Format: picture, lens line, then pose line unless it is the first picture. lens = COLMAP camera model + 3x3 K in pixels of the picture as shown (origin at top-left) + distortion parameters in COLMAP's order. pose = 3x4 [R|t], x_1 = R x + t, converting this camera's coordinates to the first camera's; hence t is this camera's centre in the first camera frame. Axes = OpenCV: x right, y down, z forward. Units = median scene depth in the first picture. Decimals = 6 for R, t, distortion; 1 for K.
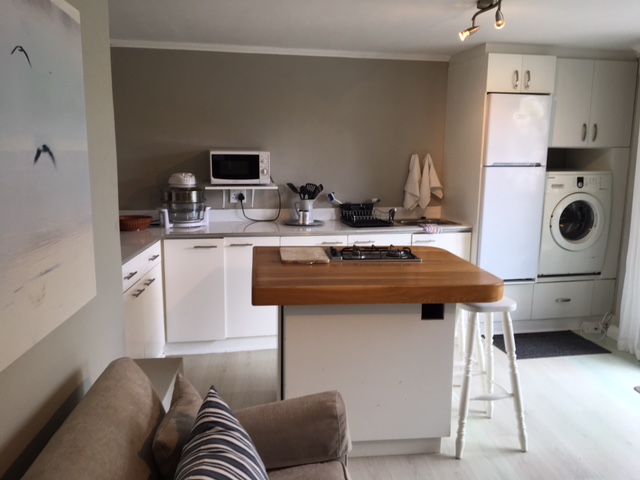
lens RADIAL K [[558.3, 0, 315.6], [0, 558.3, 240.9], [0, 0, 1]] dist [0.065408, -0.044785]
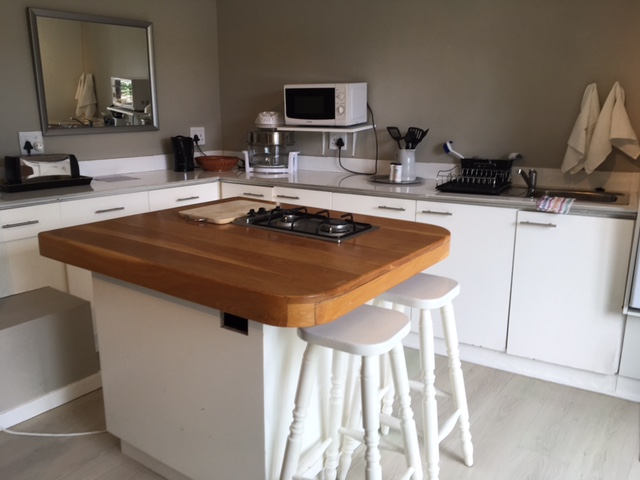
lens RADIAL K [[558.3, 0, 320.7], [0, 558.3, 241.9], [0, 0, 1]] dist [0.065408, -0.044785]
pose [[0.730589, 0.154955, -0.665003, 0.424608], [-0.106009, 0.987841, 0.113717, -0.024845], [0.674539, -0.012585, 0.738132, 0.372499]]
